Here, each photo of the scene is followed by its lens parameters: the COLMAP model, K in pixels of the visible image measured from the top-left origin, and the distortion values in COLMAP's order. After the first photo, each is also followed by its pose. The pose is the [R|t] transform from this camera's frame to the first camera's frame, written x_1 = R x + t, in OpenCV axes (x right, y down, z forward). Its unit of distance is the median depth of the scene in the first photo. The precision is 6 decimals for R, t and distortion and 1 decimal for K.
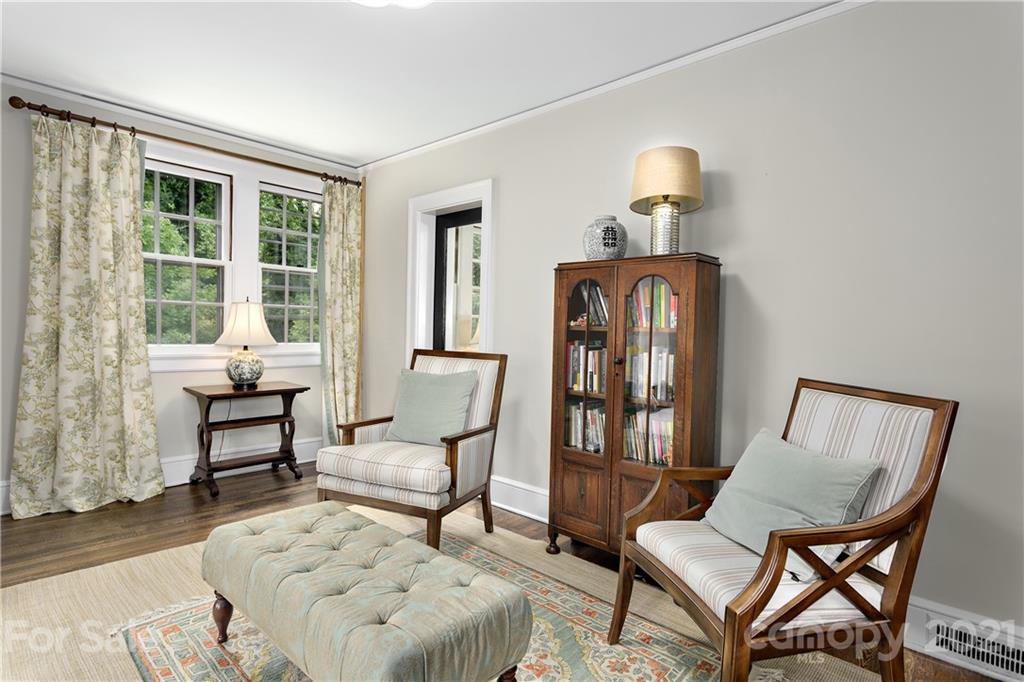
lens RADIAL K [[538.4, 0, 511.1], [0, 538.4, 341.8], [0, 0, 1]] dist [0.000440, -0.000605]
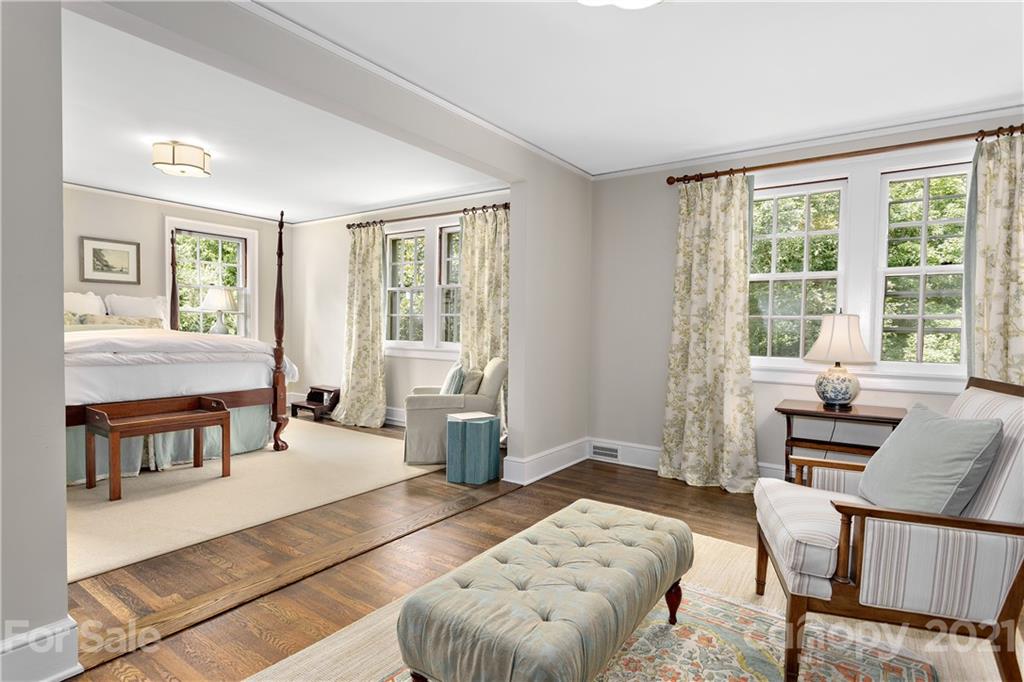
lens RADIAL K [[538.4, 0, 510.0], [0, 538.4, 339.5], [0, 0, 1]] dist [0.000440, -0.000605]
pose [[0.120908, 0.002104, -0.992661, 0.403821], [-0.037118, 0.999308, -0.002403, -0.009071], [0.991969, 0.037136, 0.120903, 0.400366]]
